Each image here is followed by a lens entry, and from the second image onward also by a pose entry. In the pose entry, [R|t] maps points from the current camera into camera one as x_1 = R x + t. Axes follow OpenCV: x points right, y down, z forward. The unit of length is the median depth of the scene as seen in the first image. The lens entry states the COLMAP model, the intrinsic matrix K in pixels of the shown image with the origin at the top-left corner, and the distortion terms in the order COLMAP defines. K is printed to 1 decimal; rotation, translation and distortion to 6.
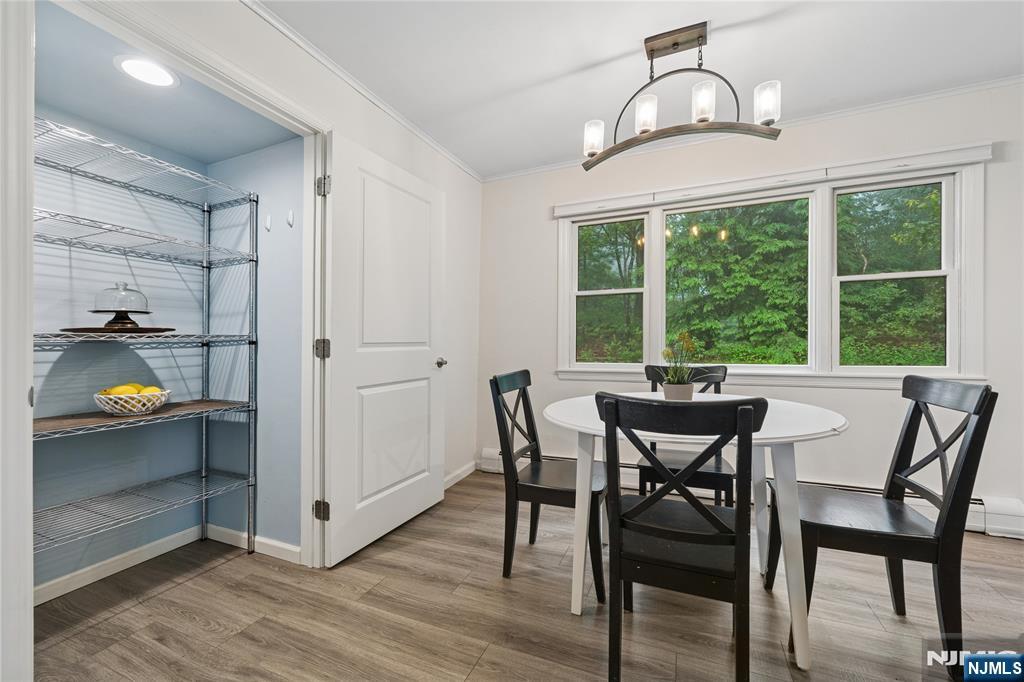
lens RADIAL K [[406.3, 0, 512.7], [0, 406.3, 336.1], [0, 0, 1]] dist [-0.000634, 0.000036]
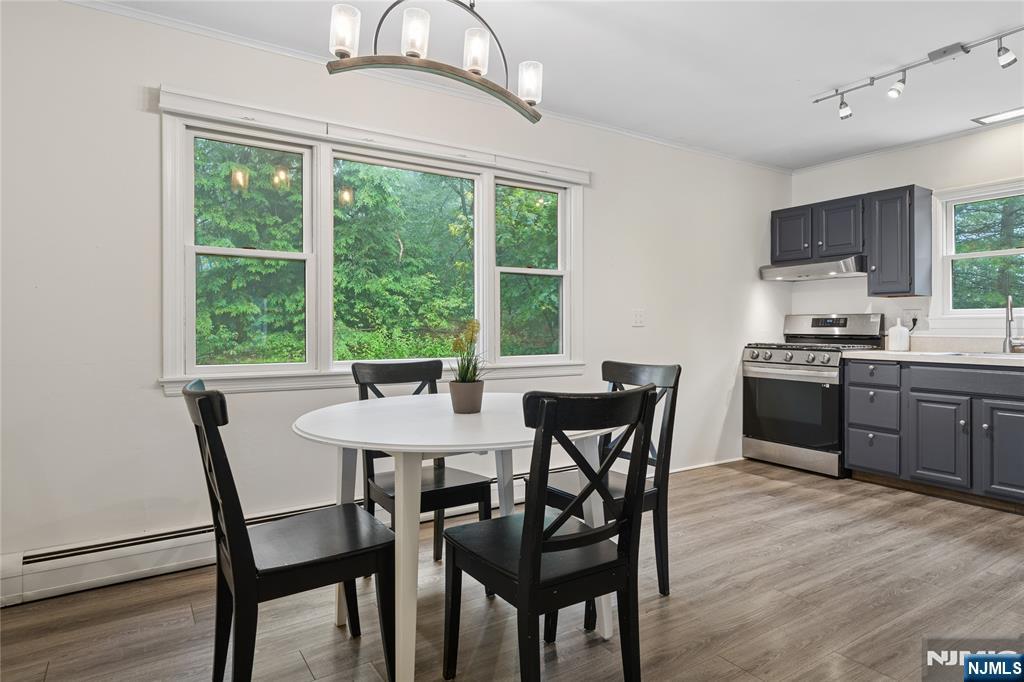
lens RADIAL K [[577.0, 0, 516.0], [0, 577.0, 331.9], [0, 0, 1]] dist [0.000982, -0.001411]
pose [[0.571472, 0.007268, 0.820590, -0.345374], [-0.017997, 0.999831, 0.003678, 0.006260], [-0.820424, -0.016870, 0.571506, 0.165547]]
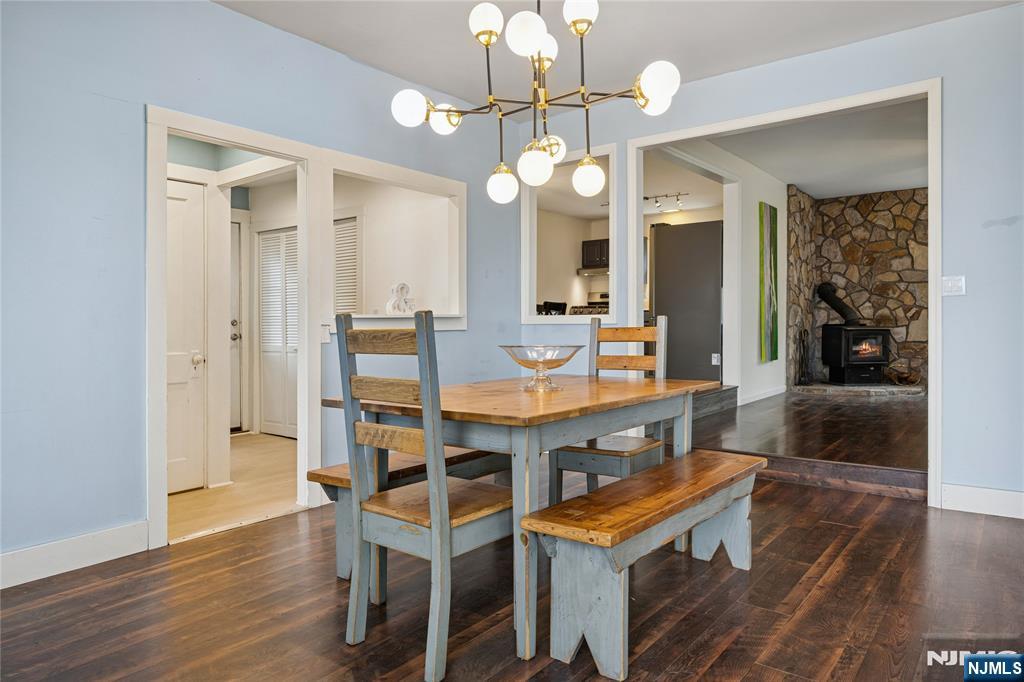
lens RADIAL K [[654.0, 0, 509.7], [0, 654.0, 336.9], [0, 0, 1]] dist [0.004349, 0.000197]
pose [[0.267338, -0.009988, 0.963551, -2.819614], [-0.011928, 0.999835, 0.013674, 0.198118], [-0.963529, -0.015149, 0.267175, -0.164762]]
